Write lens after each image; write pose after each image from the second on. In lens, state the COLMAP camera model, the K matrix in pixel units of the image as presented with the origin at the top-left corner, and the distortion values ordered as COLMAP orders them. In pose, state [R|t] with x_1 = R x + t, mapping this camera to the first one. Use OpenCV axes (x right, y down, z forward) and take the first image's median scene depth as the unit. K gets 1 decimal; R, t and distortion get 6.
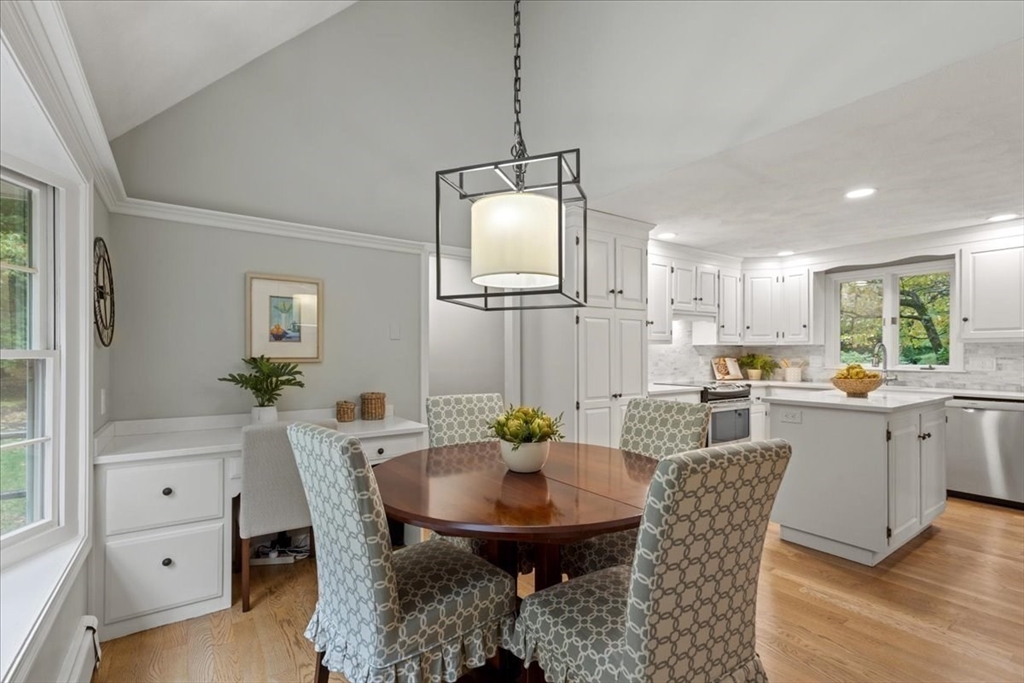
lens RADIAL K [[463.7, 0, 509.7], [0, 463.7, 351.9], [0, 0, 1]] dist [0.002088, -0.000507]
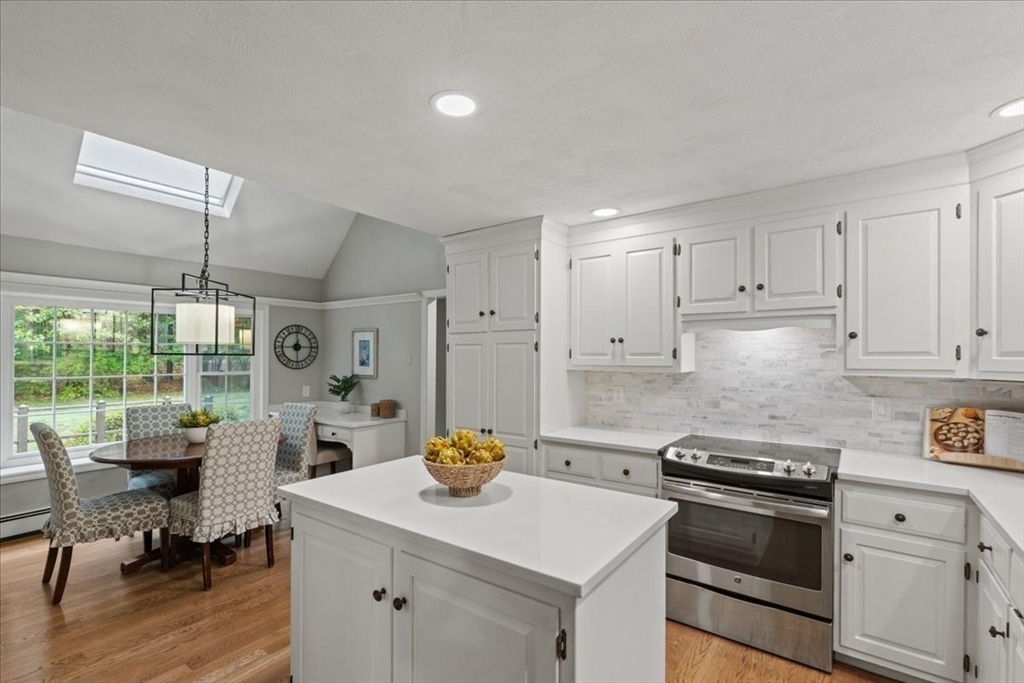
lens RADIAL K [[463.7, 0, 509.7], [0, 463.7, 351.9], [0, 0, 1]] dist [0.002088, -0.000507]
pose [[0.324652, -0.005501, -0.945818, 0.779163], [0.000739, 0.999984, -0.005562, -0.037134], [0.945833, 0.001107, 0.324651, 0.545122]]
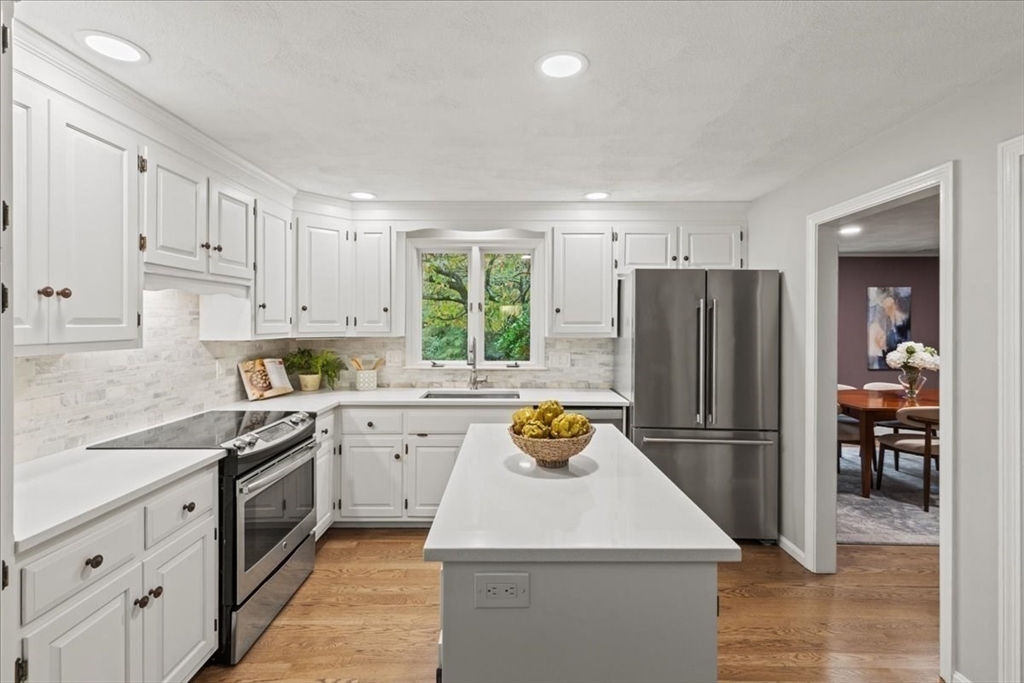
lens RADIAL K [[462.9, 0, 507.8], [0, 462.9, 324.7], [0, 0, 1]] dist [-0.000211, -0.000136]
pose [[0.579085, -0.000934, 0.815266, 0.188869], [-0.004398, 0.999981, 0.004270, -0.037228], [-0.815255, -0.006058, 0.579070, 0.463453]]
